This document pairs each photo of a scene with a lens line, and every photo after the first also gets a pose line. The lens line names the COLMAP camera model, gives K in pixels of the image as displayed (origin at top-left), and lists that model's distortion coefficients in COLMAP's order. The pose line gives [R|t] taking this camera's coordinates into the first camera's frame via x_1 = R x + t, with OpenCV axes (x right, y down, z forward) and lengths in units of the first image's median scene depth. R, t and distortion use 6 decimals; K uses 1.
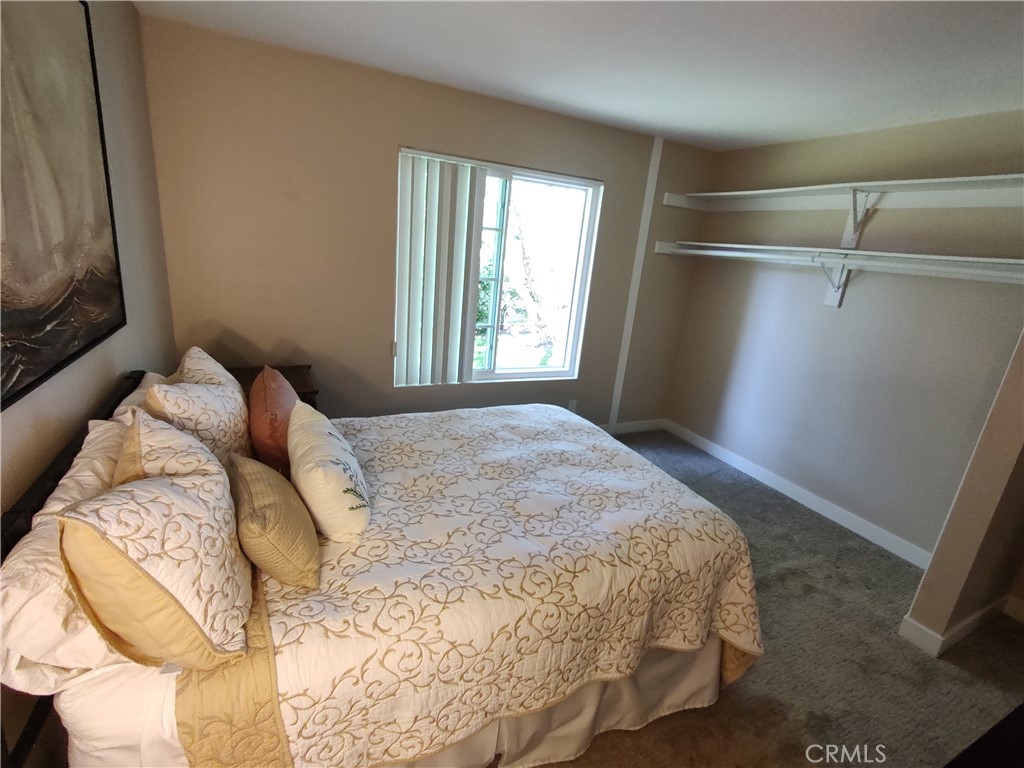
lens RADIAL K [[470.0, 0, 510.2], [0, 470.0, 377.3], [0, 0, 1]] dist [-0.001074, -0.000361]
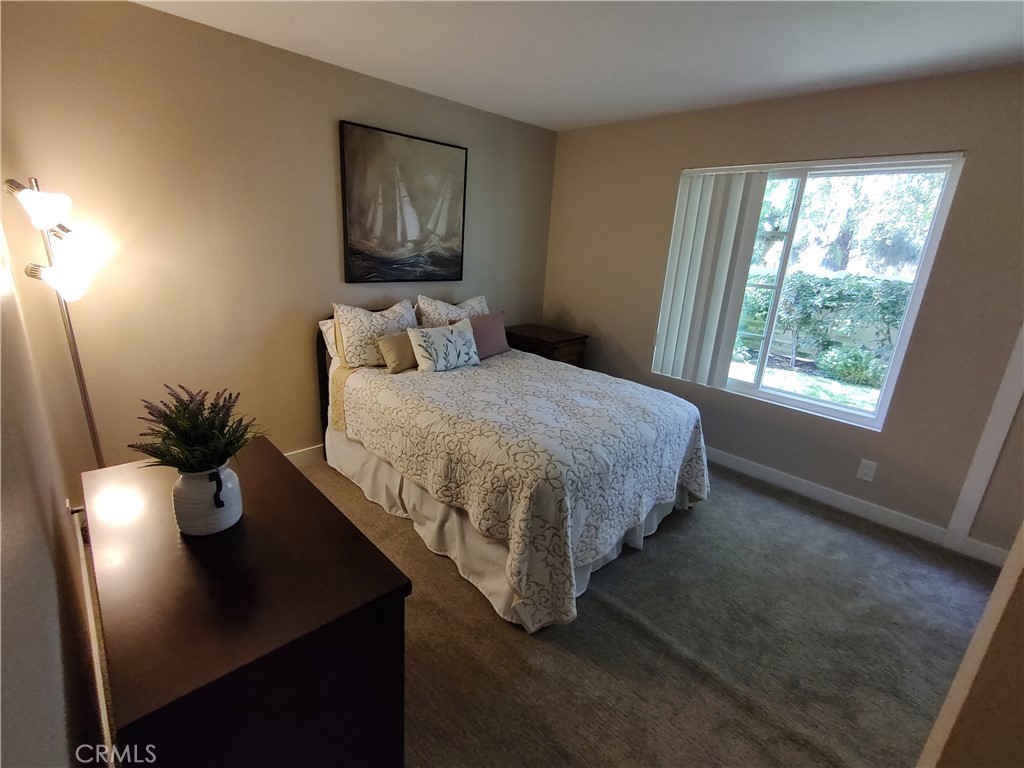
lens RADIAL K [[464.5, 0, 508.0], [0, 464.5, 385.0], [0, 0, 1]] dist [-0.000677, -0.000886]
pose [[0.326757, 0.216990, -0.919861, 0.802882], [-0.293840, 0.948376, 0.119337, 0.020158], [0.898269, 0.231298, 0.373649, 0.279482]]
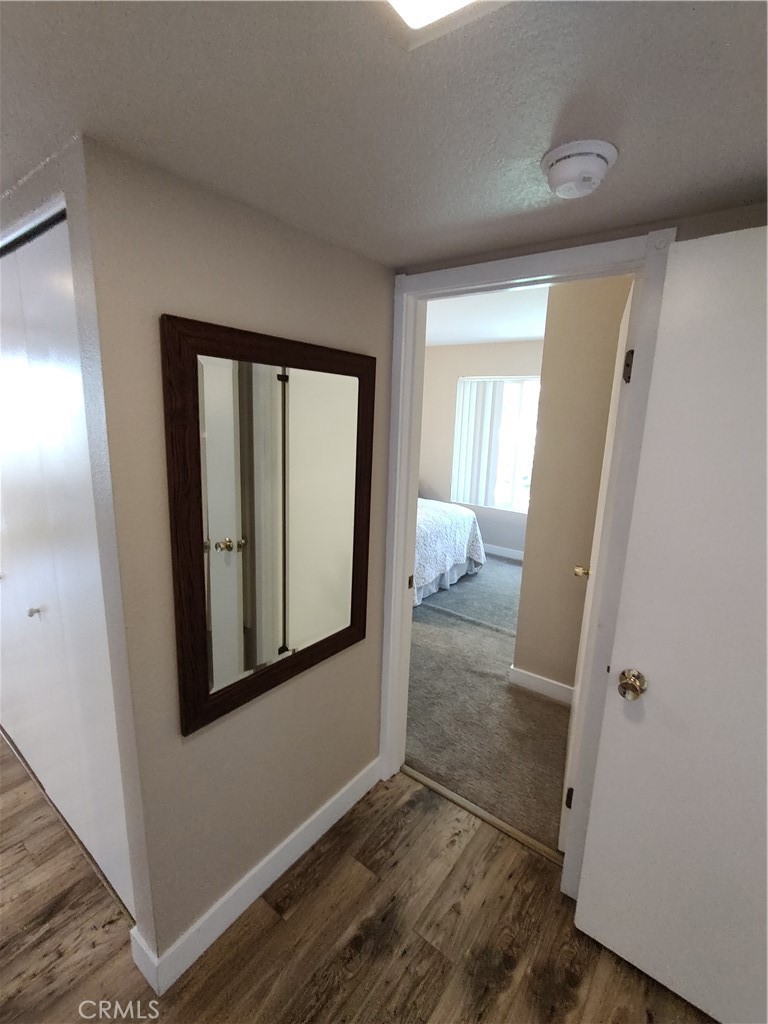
lens RADIAL K [[457.5, 0, 387.9], [0, 457.5, 508.7], [0, 0, 1]] dist [0.000472, -0.001726]
pose [[0.461896, 0.115525, -0.879378, 1.360600], [-0.246243, 0.969206, -0.002014, 0.127587], [0.852066, 0.217471, 0.476120, -0.056743]]
